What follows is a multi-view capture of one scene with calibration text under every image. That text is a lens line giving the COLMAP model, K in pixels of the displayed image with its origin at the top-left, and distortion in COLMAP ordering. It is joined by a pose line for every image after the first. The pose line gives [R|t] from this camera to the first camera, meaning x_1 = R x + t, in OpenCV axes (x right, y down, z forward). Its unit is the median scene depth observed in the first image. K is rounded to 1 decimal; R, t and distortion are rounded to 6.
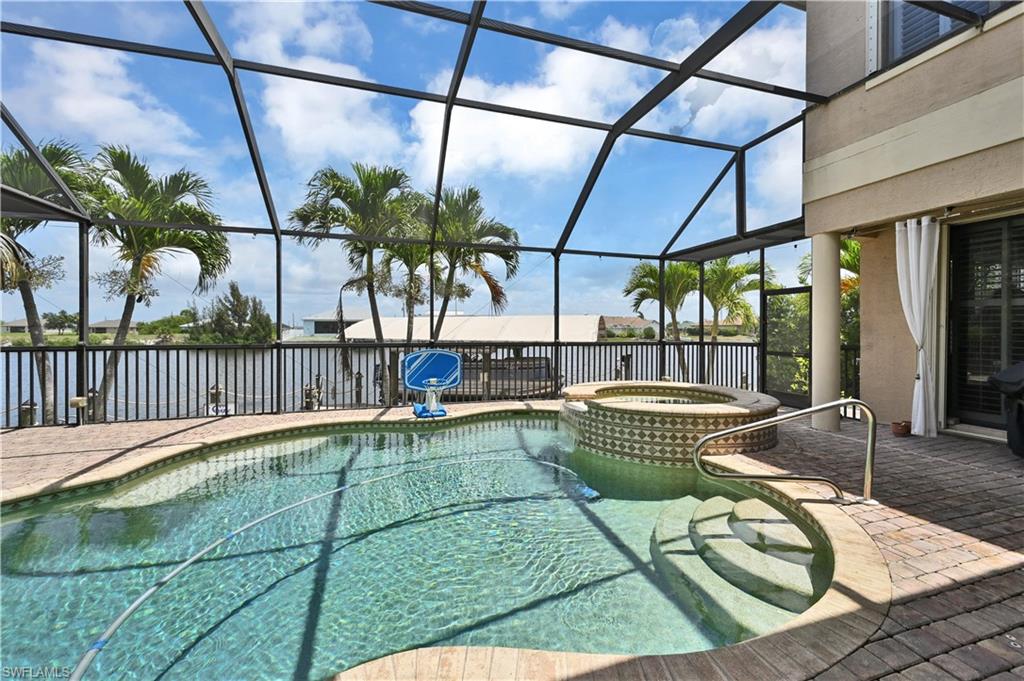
lens RADIAL K [[410.6, 0, 515.5], [0, 410.6, 332.2], [0, 0, 1]] dist [-0.000216, 0.000434]
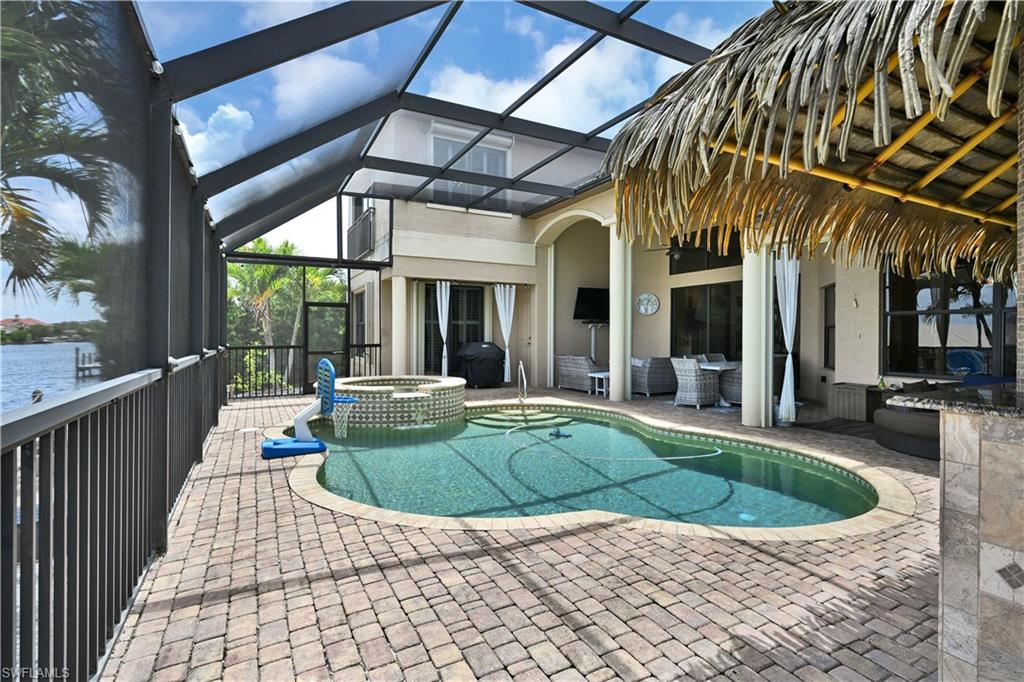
lens RADIAL K [[488.5, 0, 512.9], [0, 488.5, 338.3], [0, 0, 1]] dist [-0.000975, -0.000020]
pose [[-0.168616, -0.004075, 0.985673, -1.177075], [0.004280, 0.999979, 0.004867, 0.001876], [-0.985673, 0.005039, -0.168595, 0.823785]]
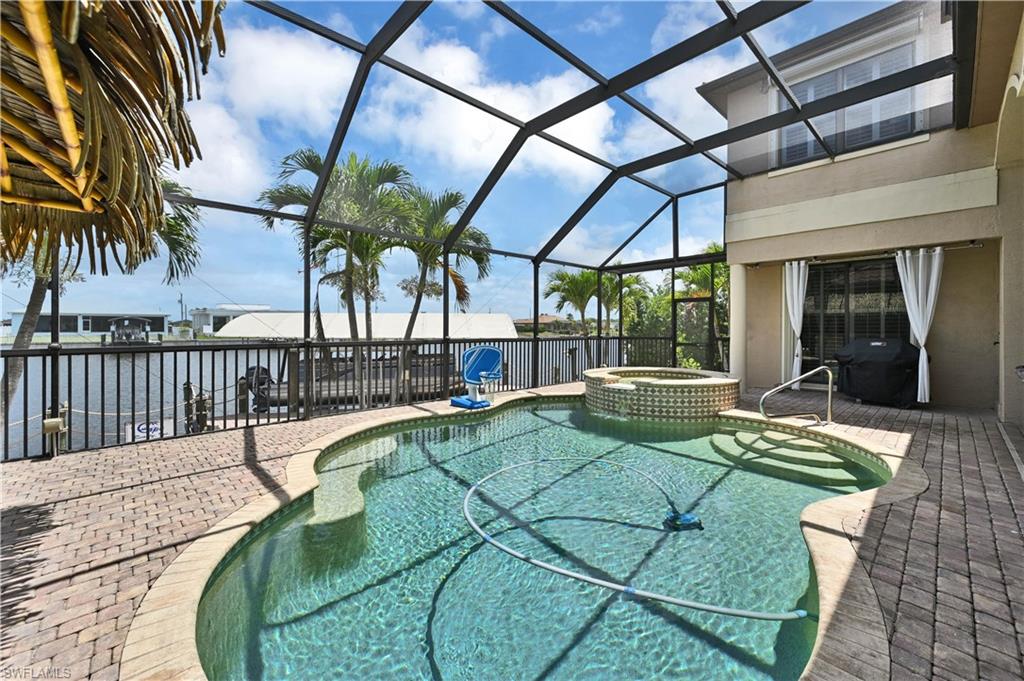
lens RADIAL K [[409.8, 0, 516.0], [0, 409.8, 329.4], [0, 0, 1]] dist [-0.001159, -0.000078]
pose [[0.904587, -0.001943, 0.426284, -0.596171], [0.002107, 0.999998, 0.000087, 0.000171], [-0.426283, 0.000819, 0.904589, -0.019467]]
